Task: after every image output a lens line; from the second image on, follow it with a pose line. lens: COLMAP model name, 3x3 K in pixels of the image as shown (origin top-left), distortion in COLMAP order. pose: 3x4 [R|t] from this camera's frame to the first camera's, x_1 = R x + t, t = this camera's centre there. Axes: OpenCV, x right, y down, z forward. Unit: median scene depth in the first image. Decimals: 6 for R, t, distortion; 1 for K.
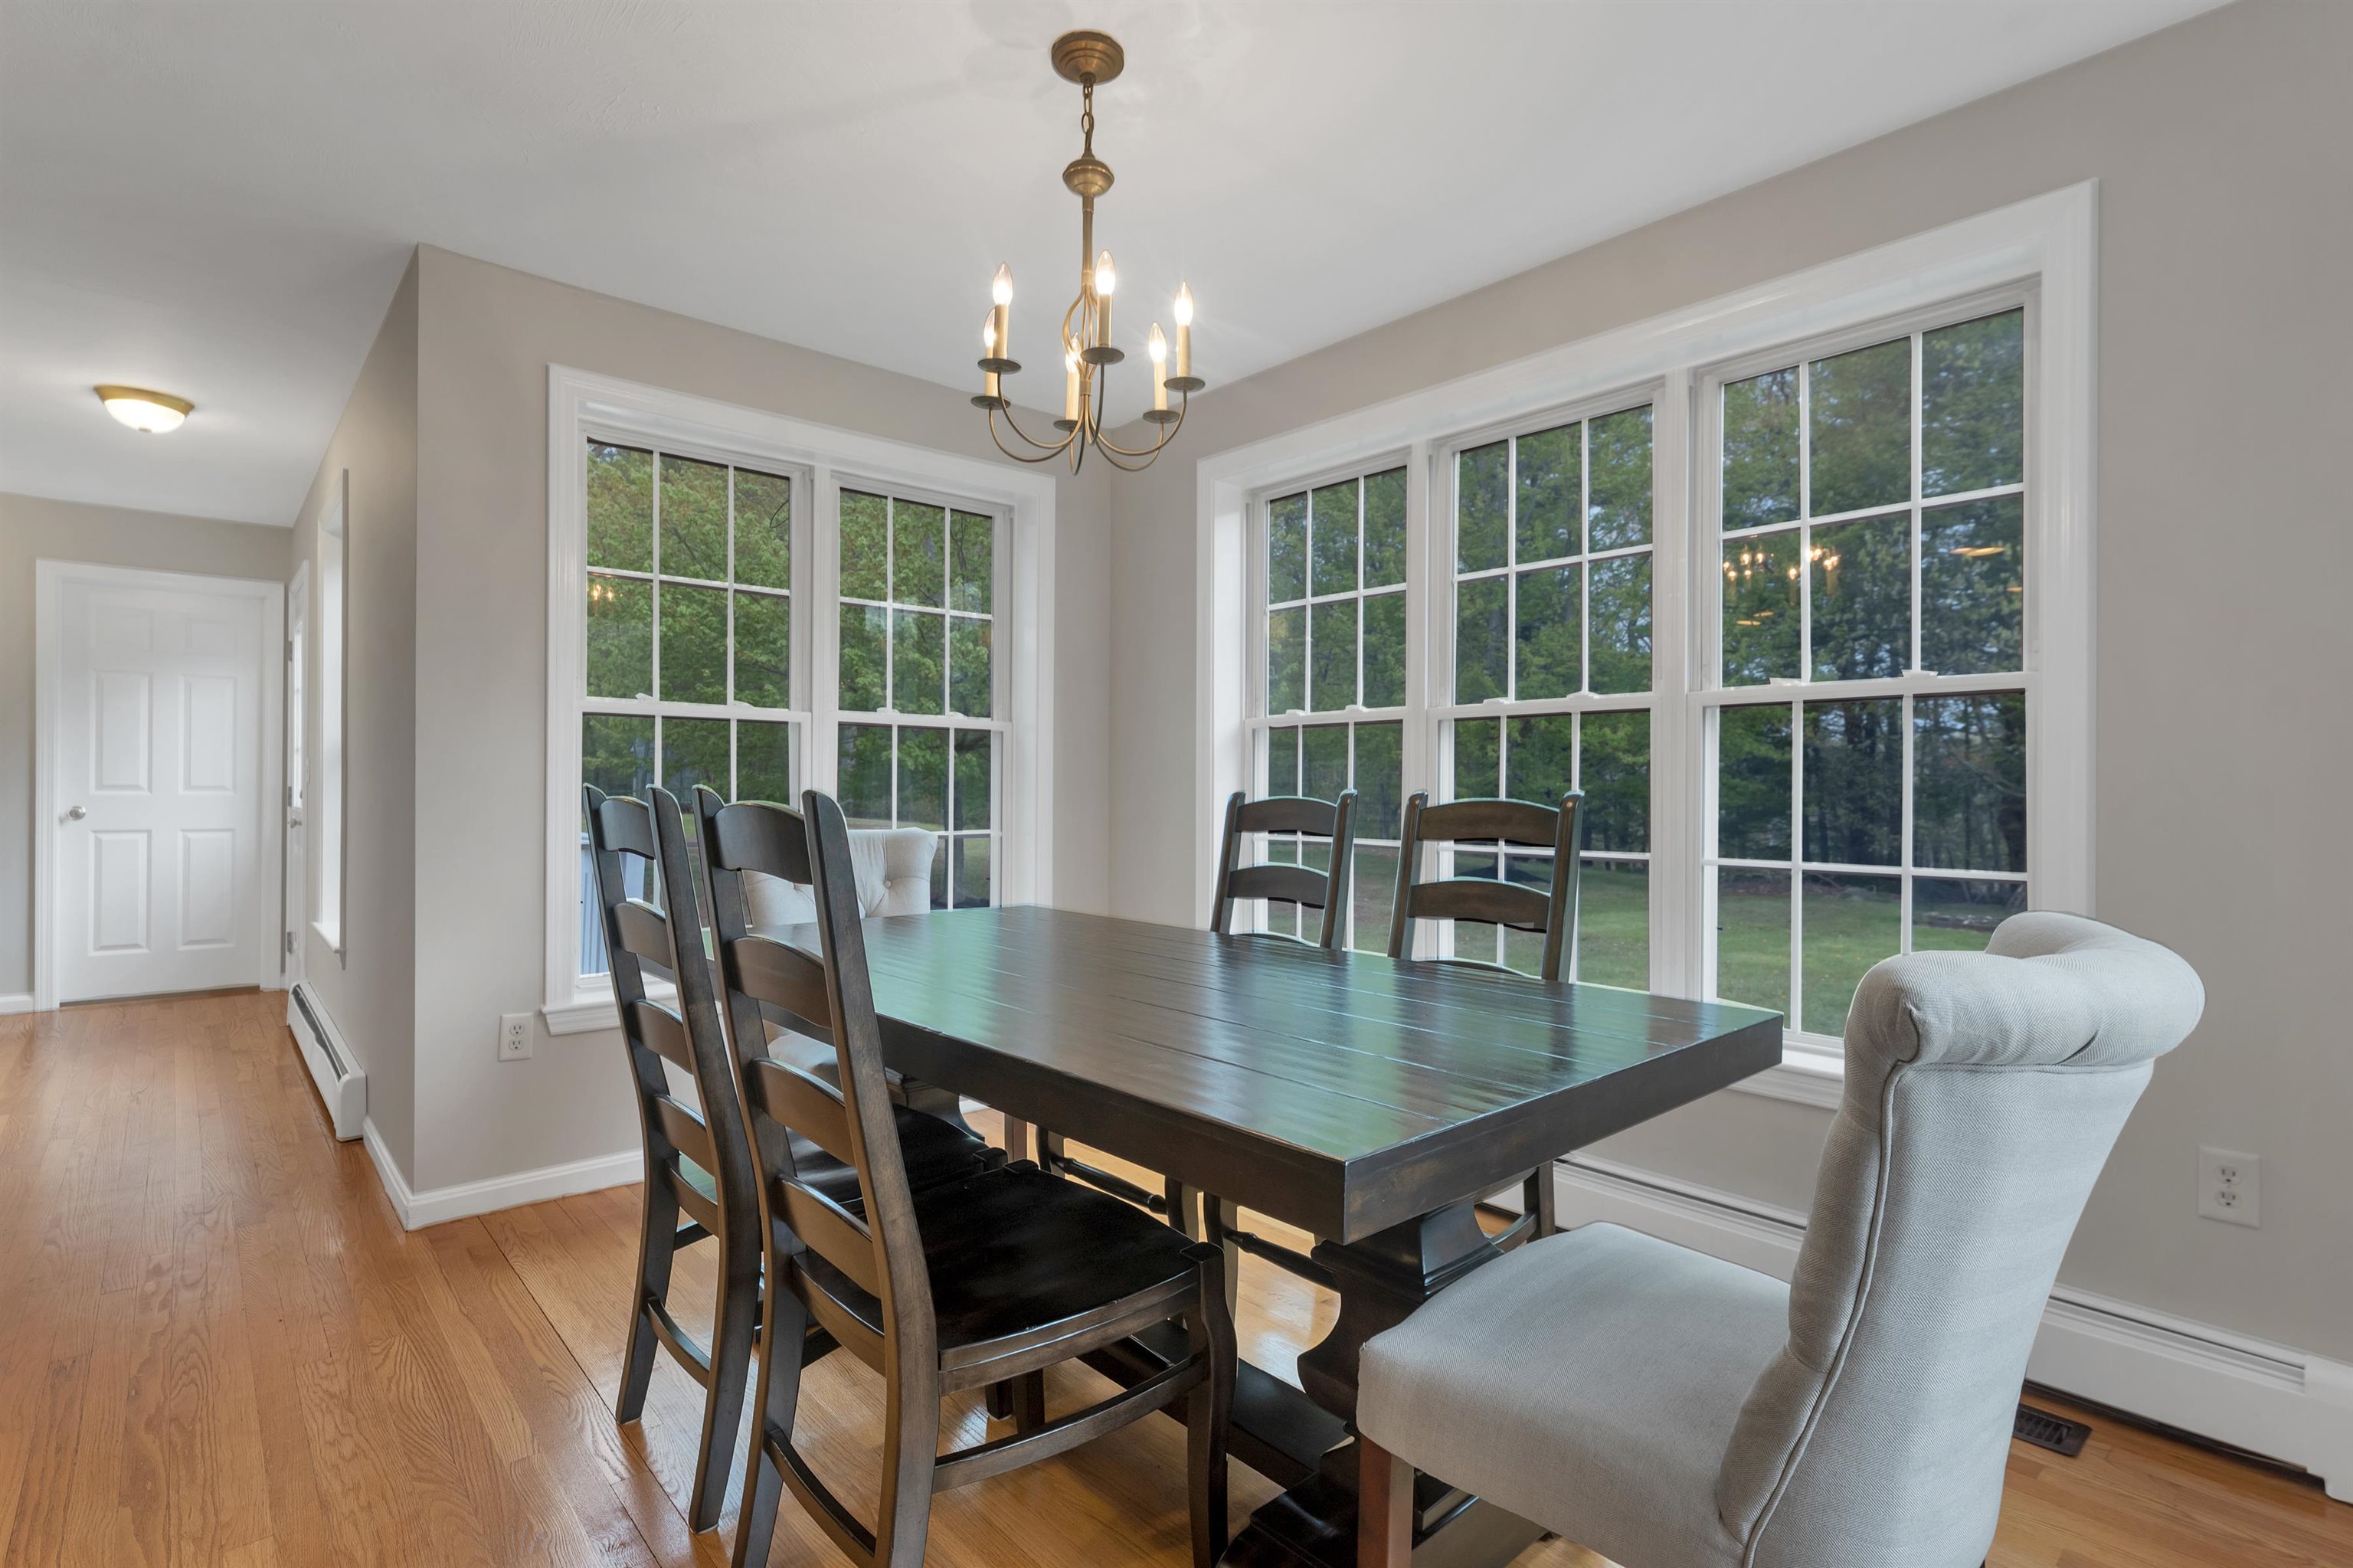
lens RADIAL K [[1125.8, 0, 1178.5], [0, 1125.8, 785.8], [0, 0, 1]] dist [-0.001432, 0.000911]
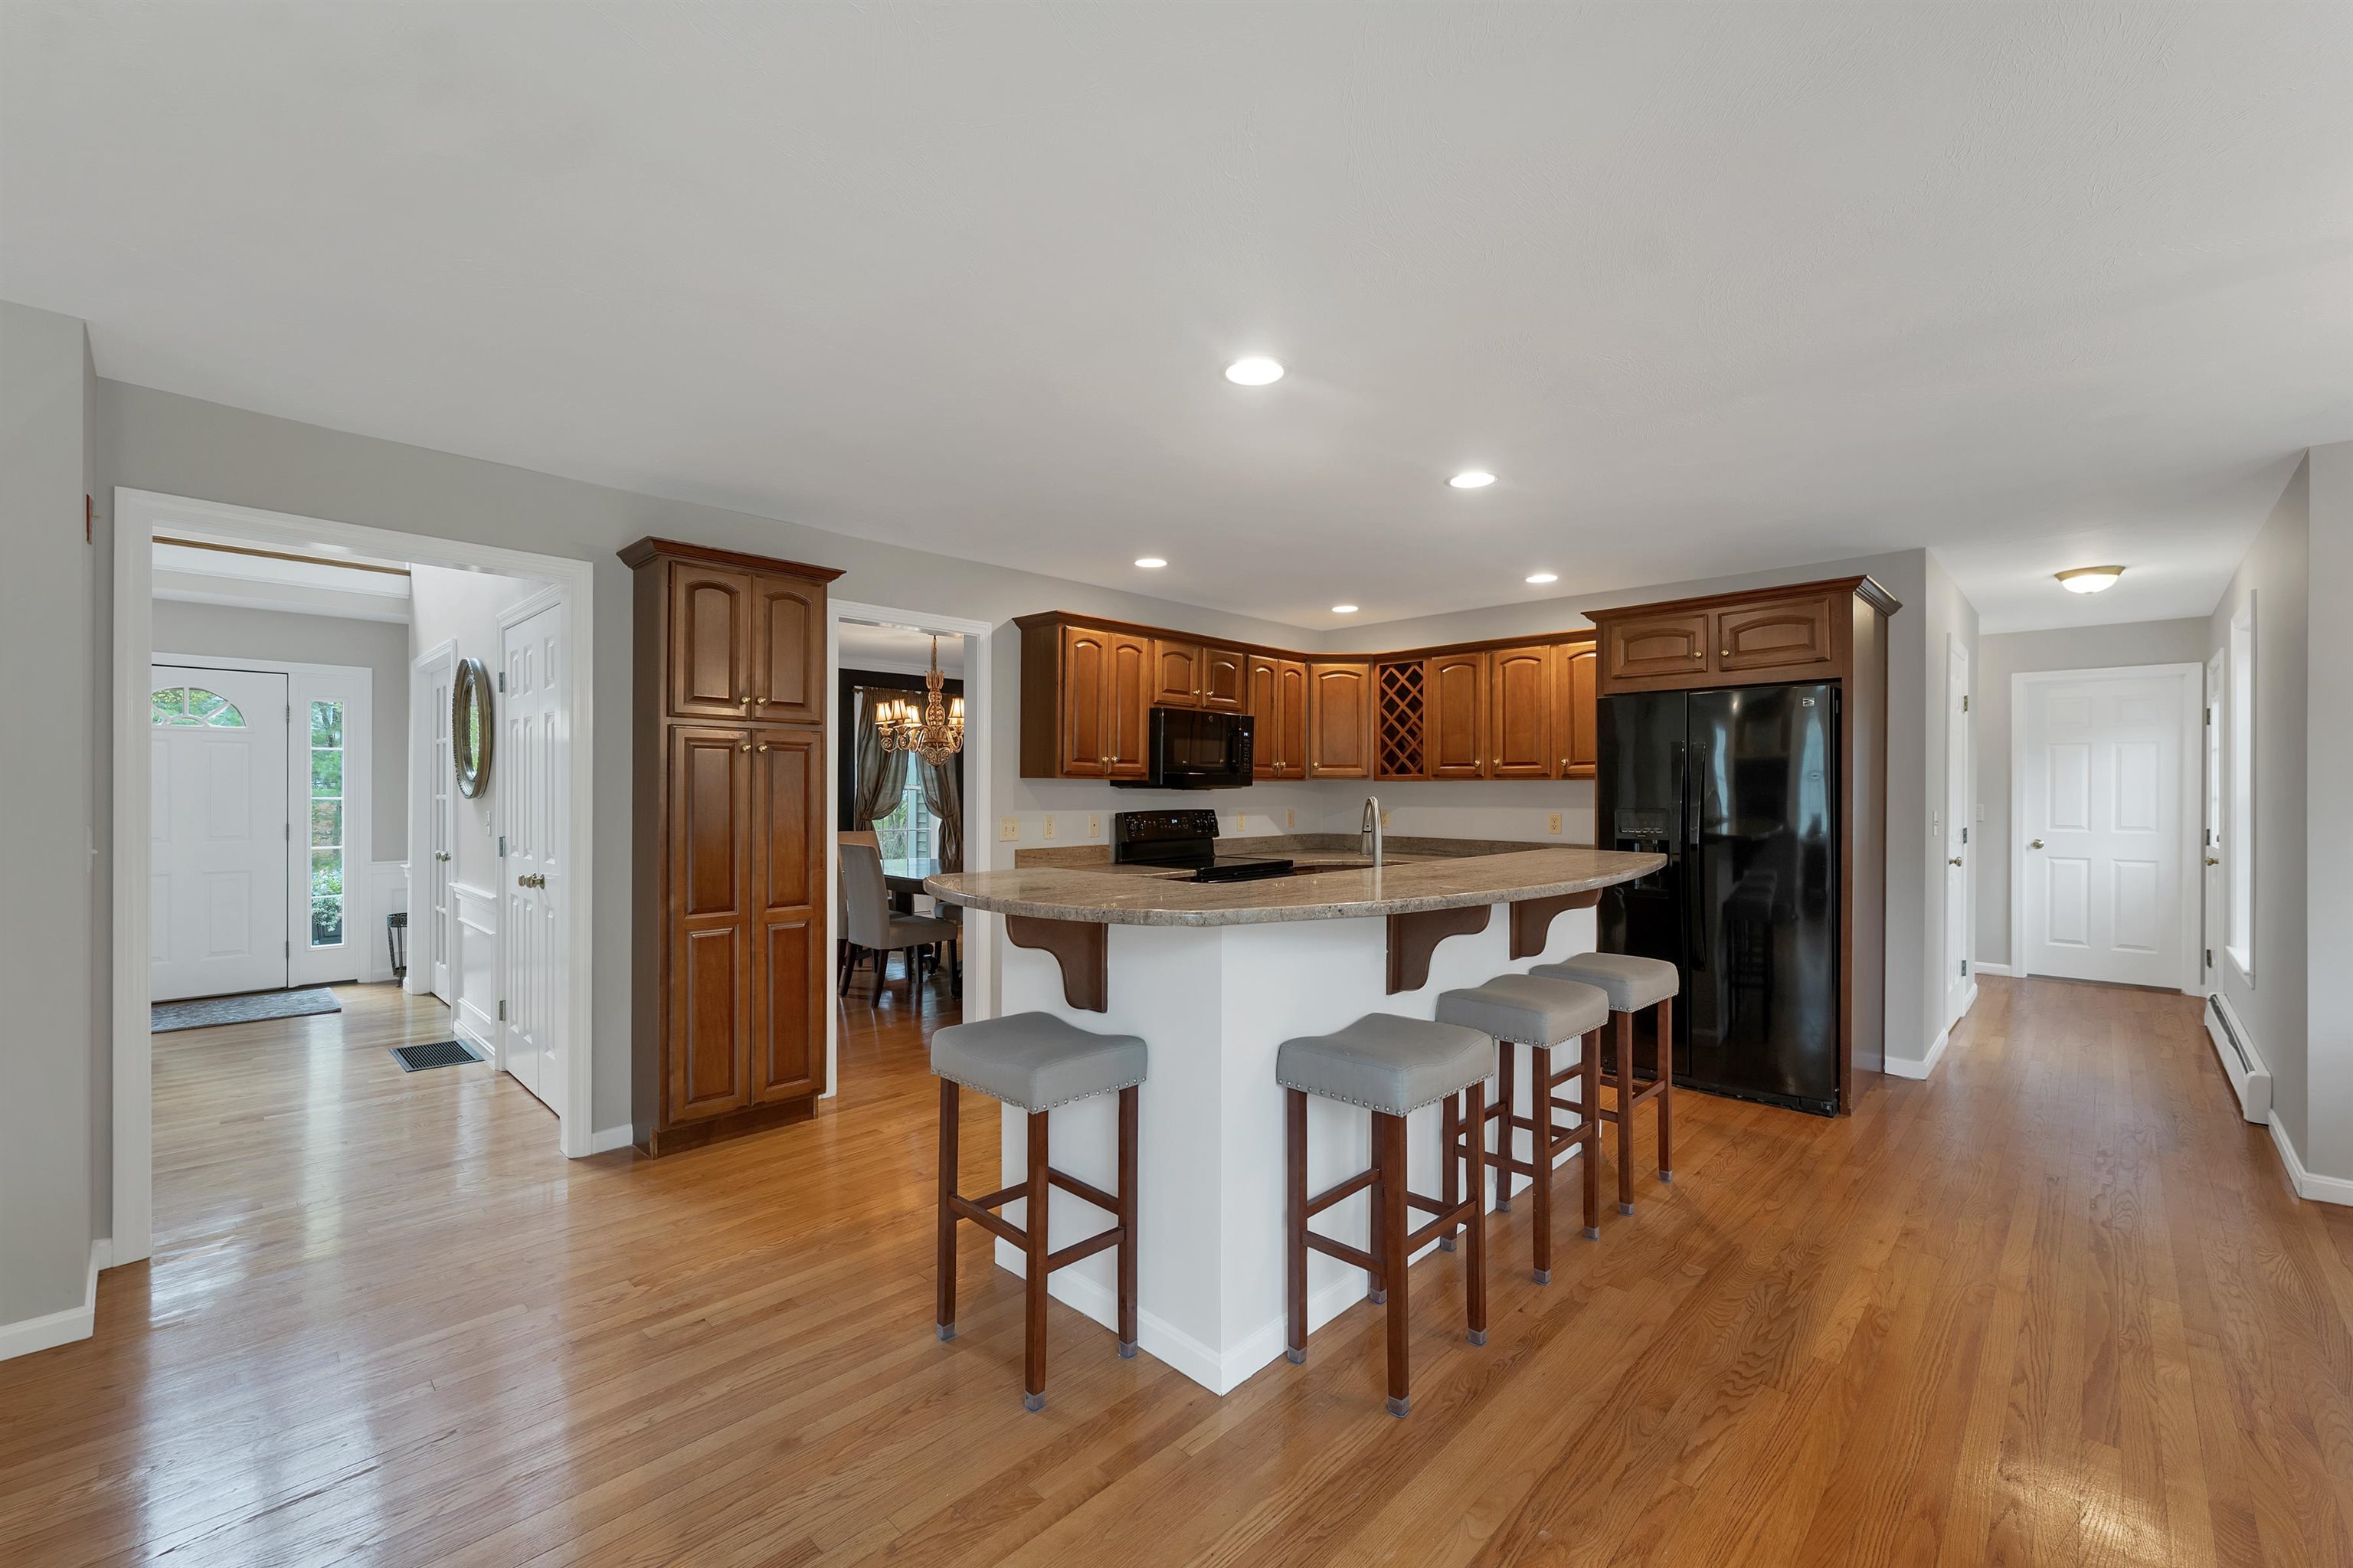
lens RADIAL K [[959.6, 0, 1169.7], [0, 959.6, 791.3], [0, 0, 1]] dist [0.001466, -0.000691]
pose [[0.071665, -0.004789, -0.997417, 0.235245], [-0.002282, 0.999985, -0.004965, -0.048942], [0.997426, 0.002632, 0.071653, -0.276139]]
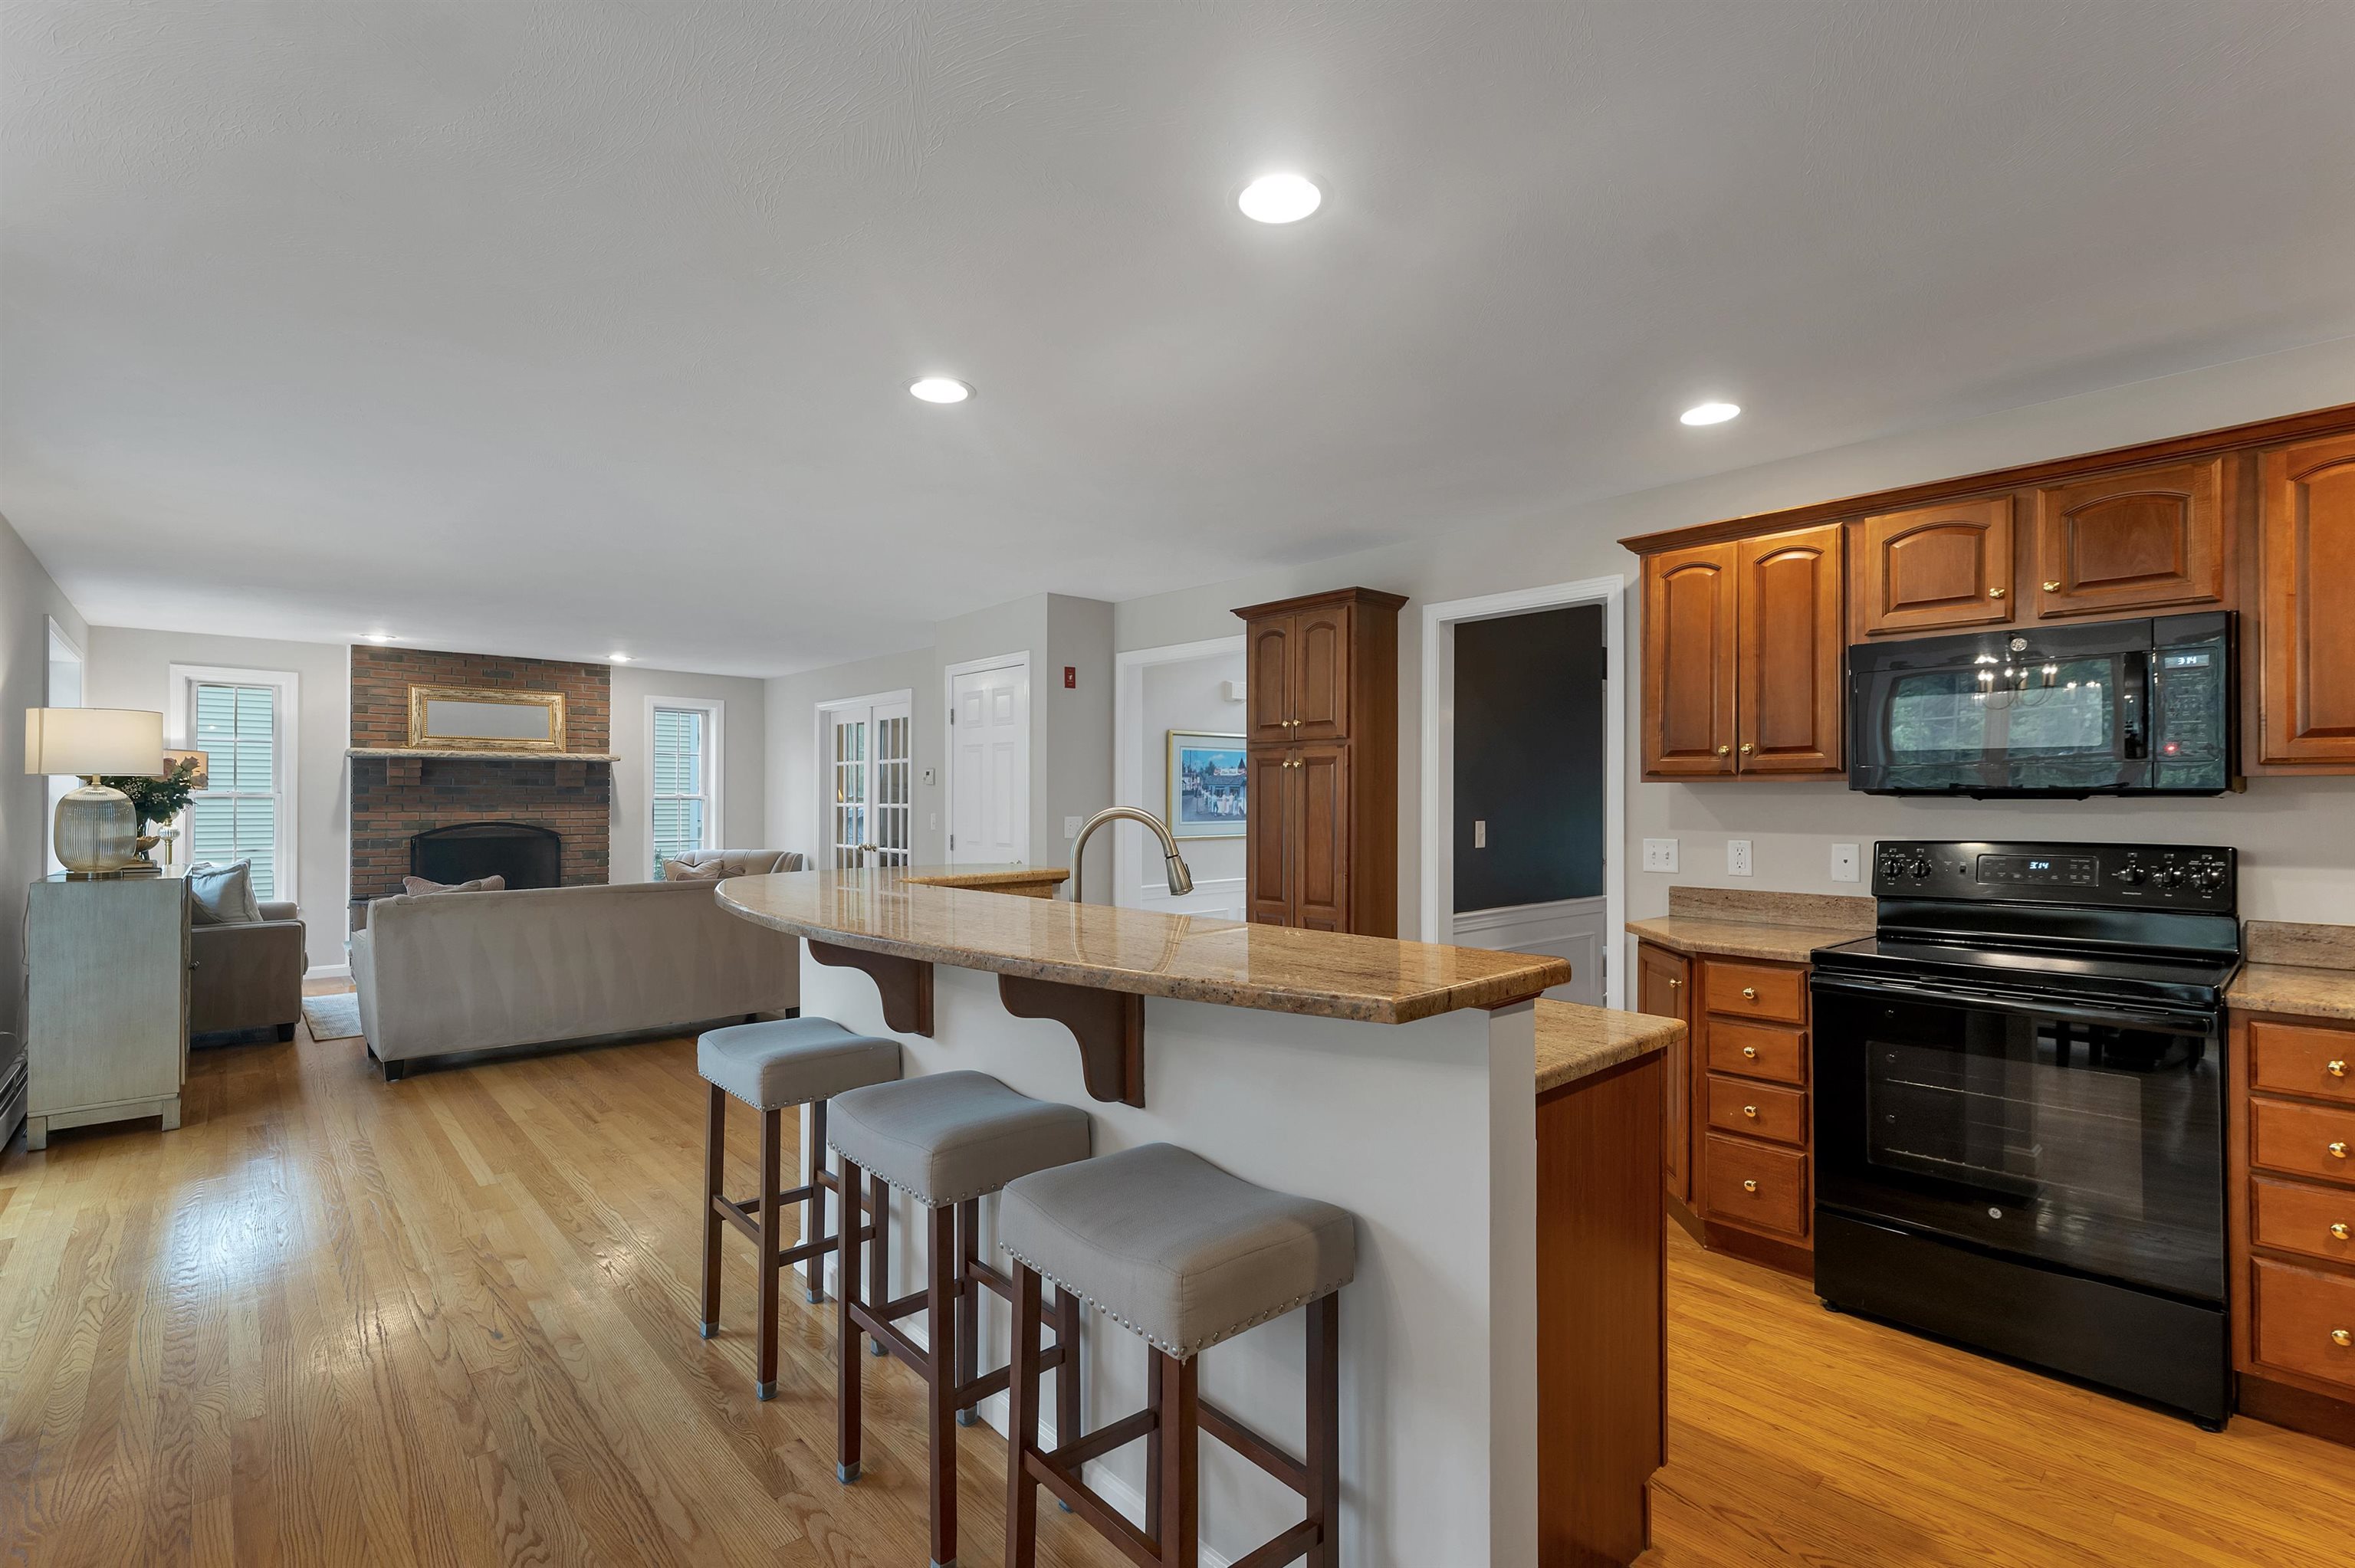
lens RADIAL K [[1040.9, 0, 1166.0], [0, 1040.9, 792.9], [0, 0, 1]] dist [0.003174, 0.000164]
pose [[-0.999895, -0.008256, -0.011876, -0.537207], [-0.008179, 0.999946, -0.006454, -0.053284], [0.011928, -0.006356, -0.999909, 0.529688]]
